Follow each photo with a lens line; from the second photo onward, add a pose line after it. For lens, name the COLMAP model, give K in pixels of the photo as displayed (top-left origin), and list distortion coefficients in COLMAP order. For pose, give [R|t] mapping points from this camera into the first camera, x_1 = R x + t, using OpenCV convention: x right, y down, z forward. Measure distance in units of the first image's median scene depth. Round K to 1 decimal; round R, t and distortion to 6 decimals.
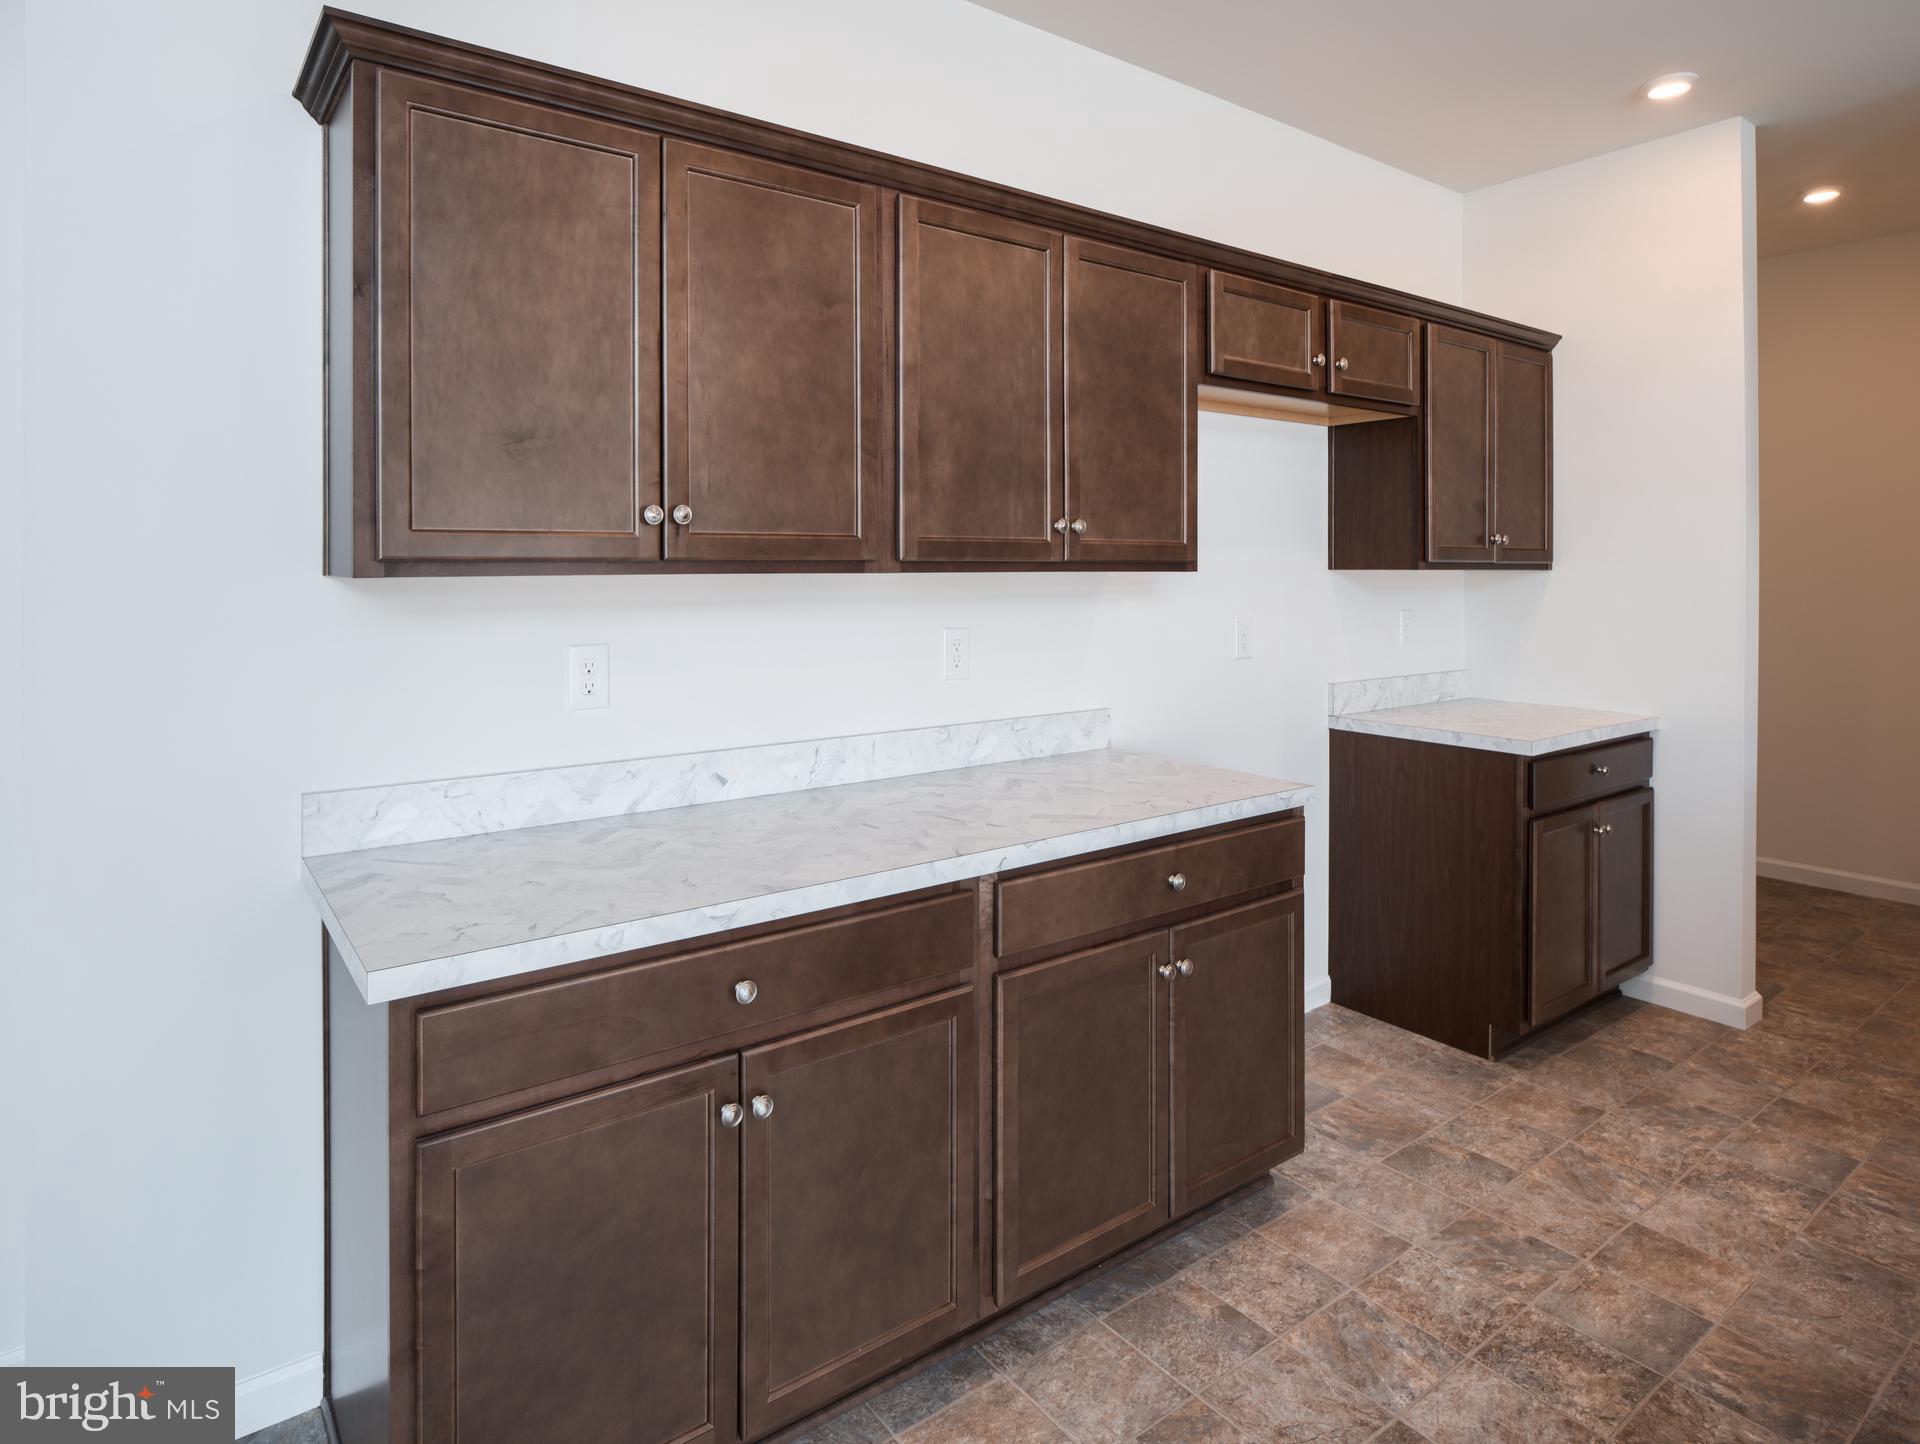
lens RADIAL K [[1098.6, 0, 973.3], [0, 1098.6, 552.6], [0, 0, 1]] dist [-0.012313, 0.002317]
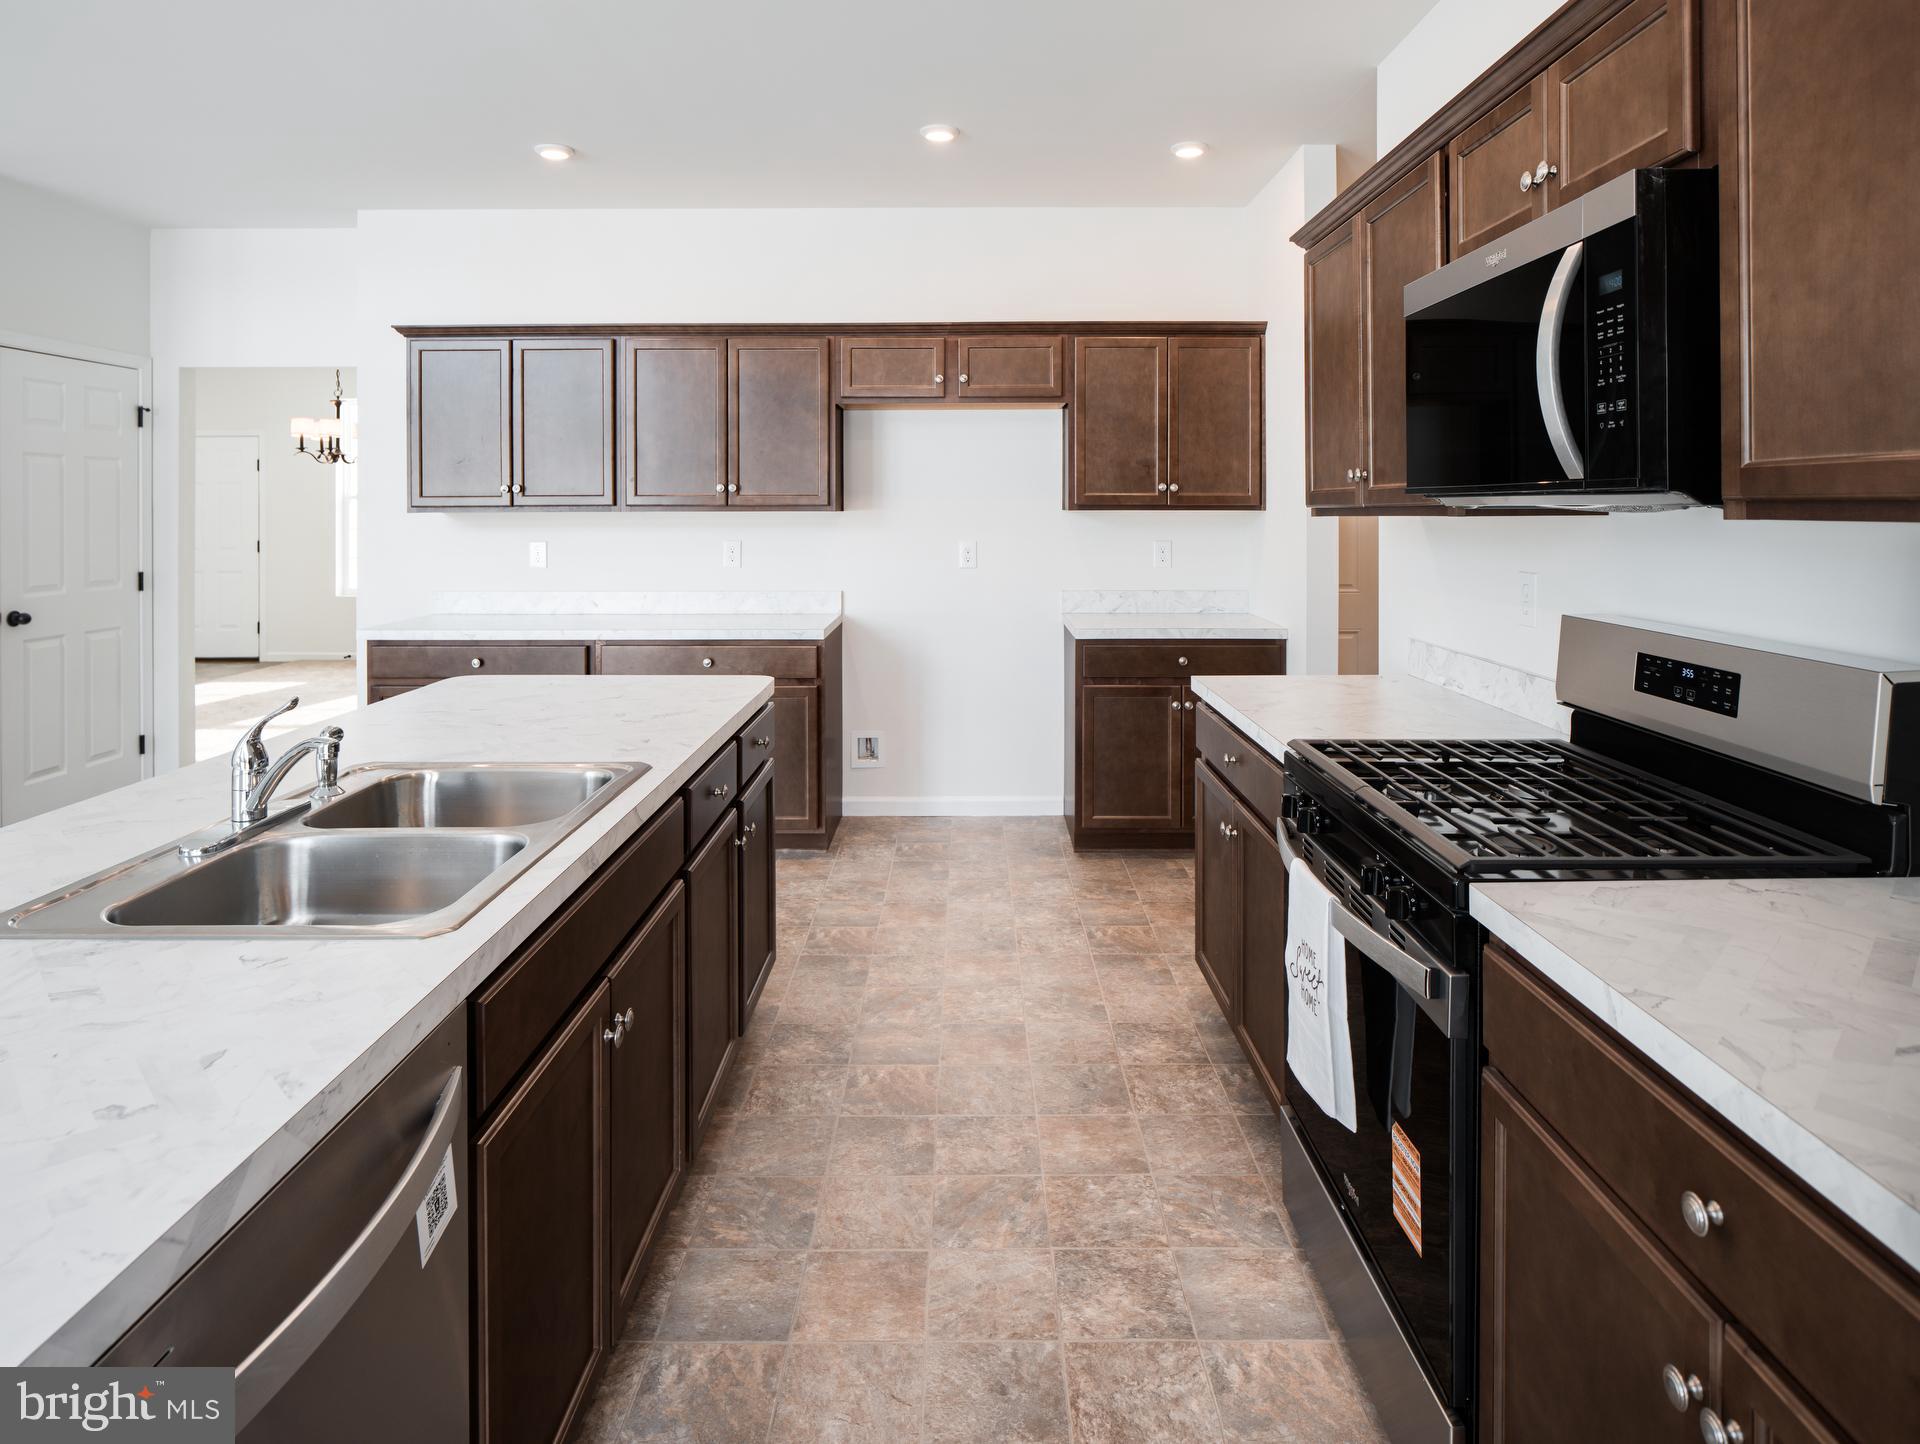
lens RADIAL K [[1098.6, 0, 968.1], [0, 1098.6, 502.3], [0, 0, 1]] dist [-0.012313, 0.002317]
pose [[0.780886, -0.007276, -0.624631, 1.626657], [0.009030, 0.999959, -0.000359, 0.007287], [0.624608, -0.005360, 0.780920, -0.271179]]
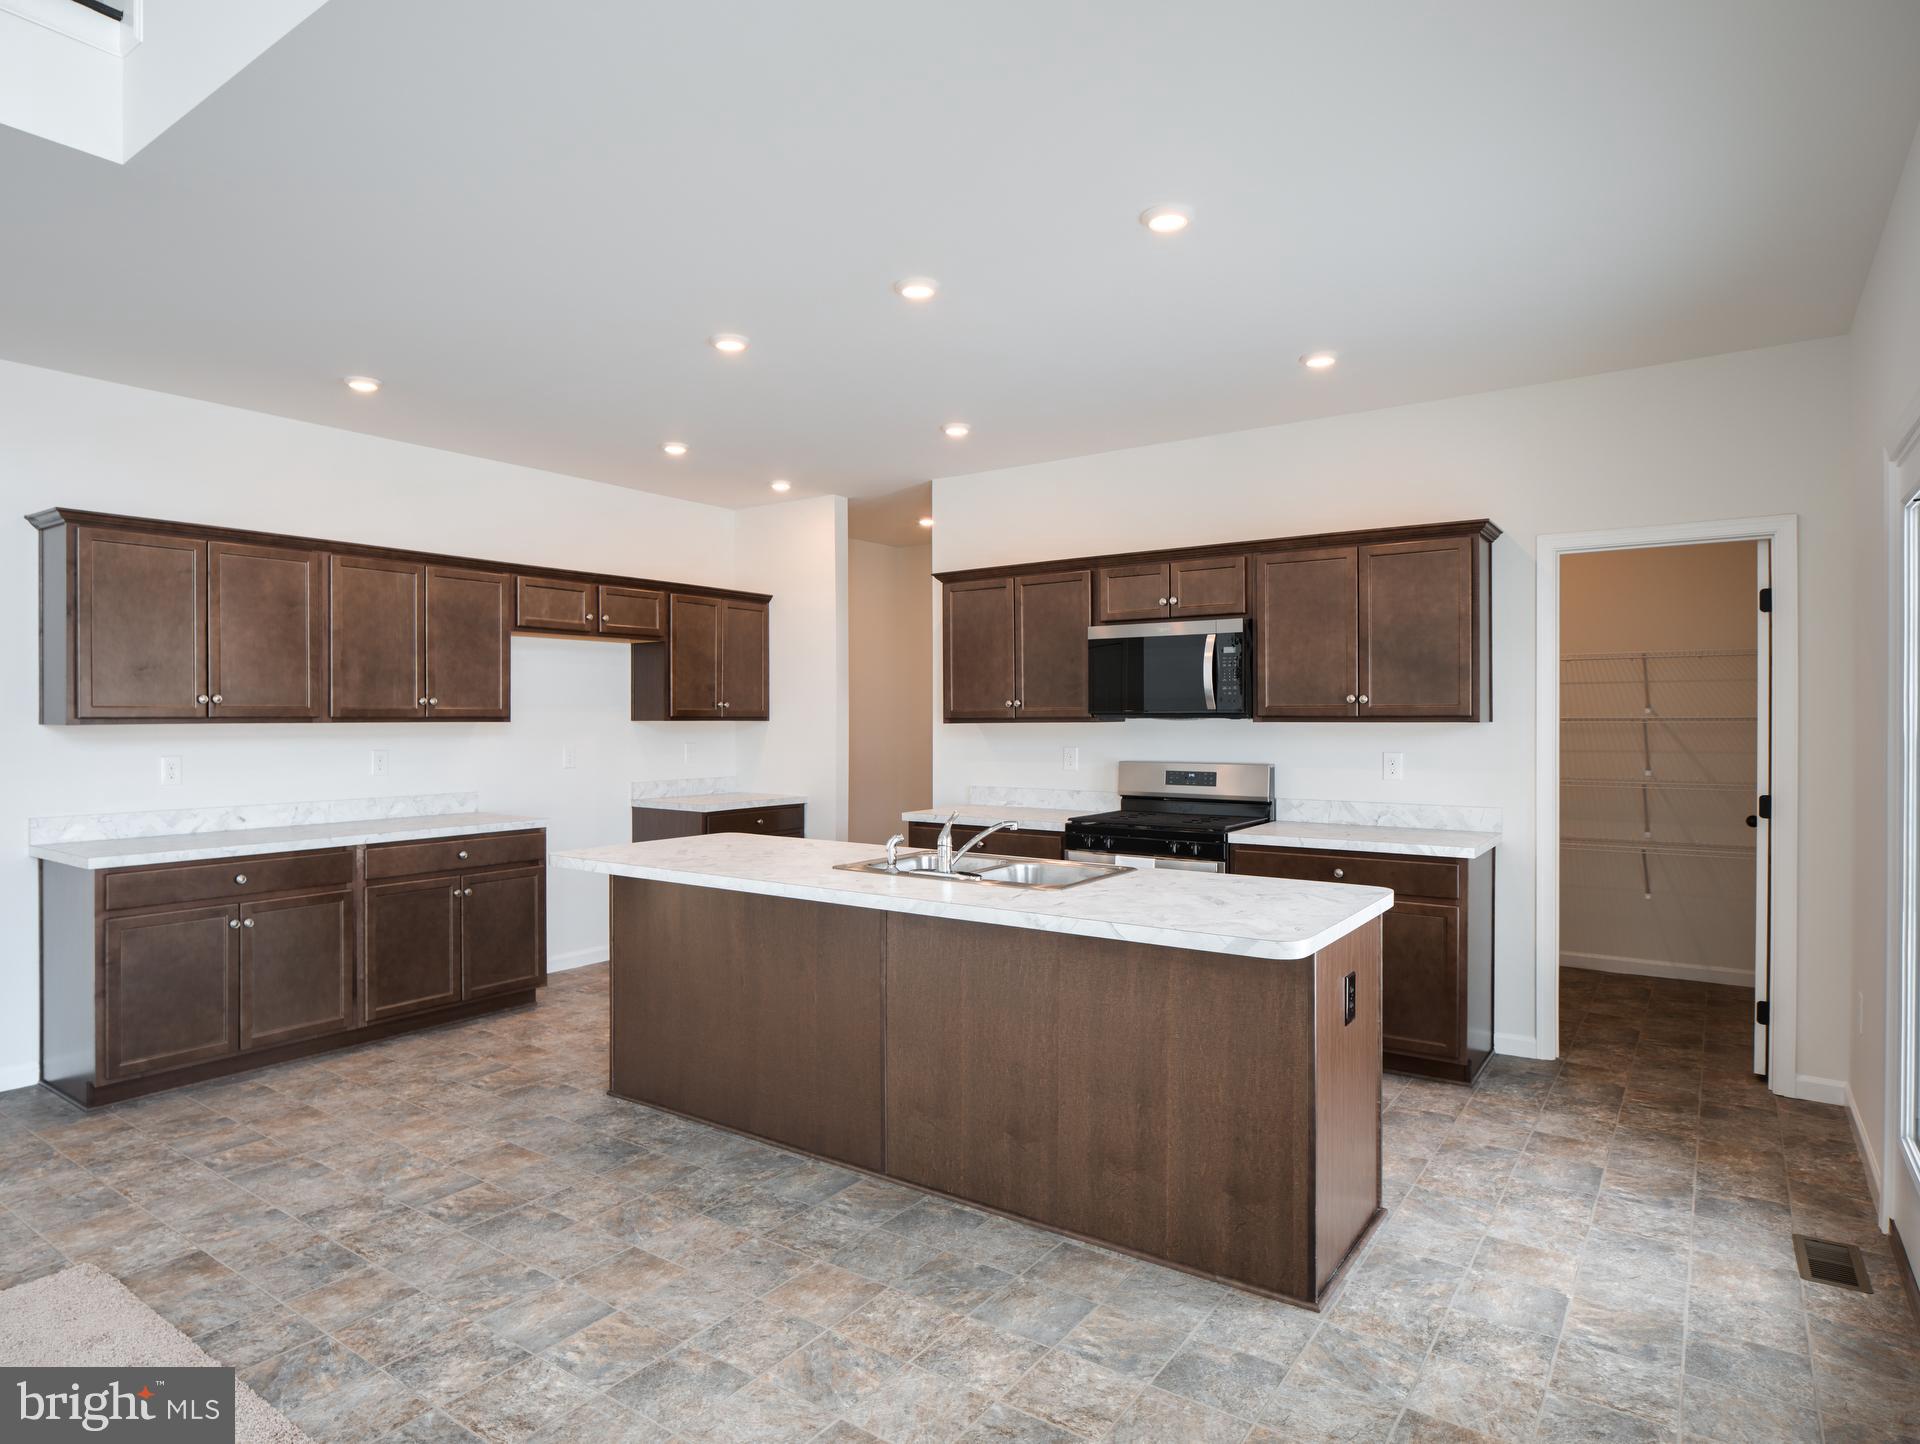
lens RADIAL K [[1098.6, 0, 946.1], [0, 1098.6, 712.3], [0, 0, 1]] dist [-0.012313, 0.002317]
pose [[0.961305, -0.003431, 0.275466, 0.473990], [0.002575, 0.999991, 0.003467, -0.006873], [-0.275476, -0.002624, 0.961304, -1.355399]]
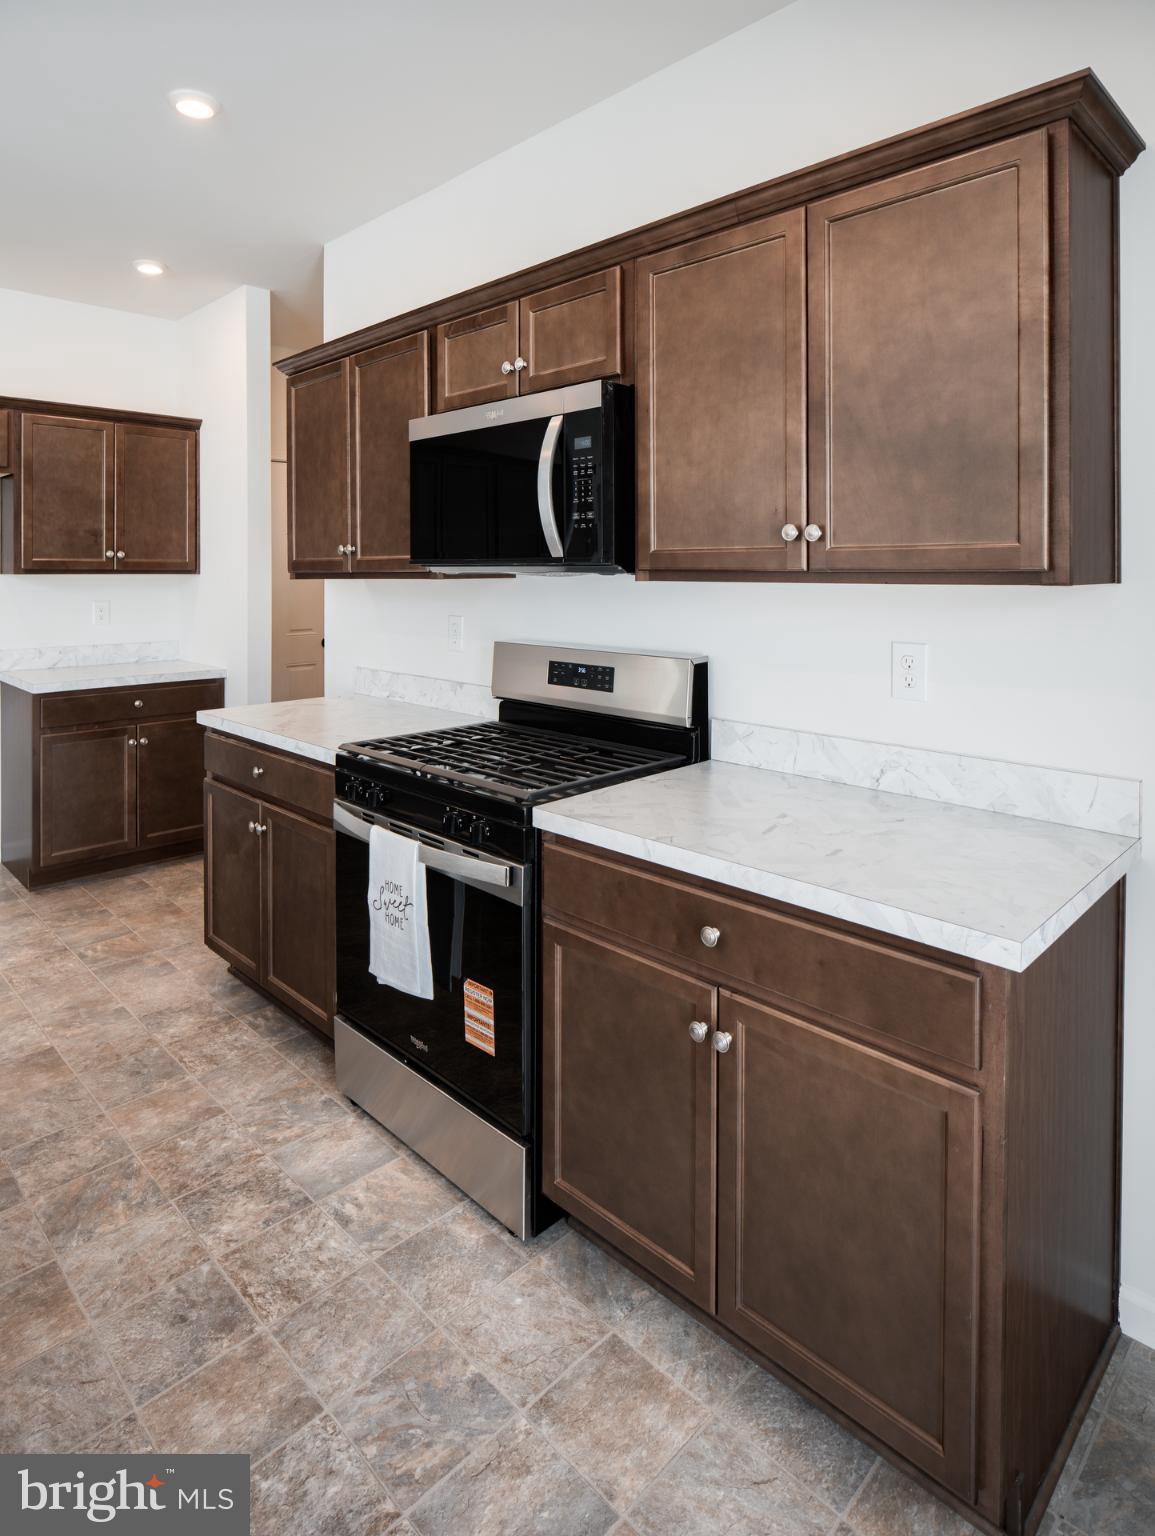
lens RADIAL K [[878.9, 0, 581.4], [0, 878.9, 569.1], [0, 0, 1]] dist [-0.012313, 0.002317]
pose [[0.993764, -0.003244, 0.111457, 1.430513], [0.002379, 0.999966, 0.007900, 0.001521], [-0.111479, -0.007585, 0.993738, -0.402976]]
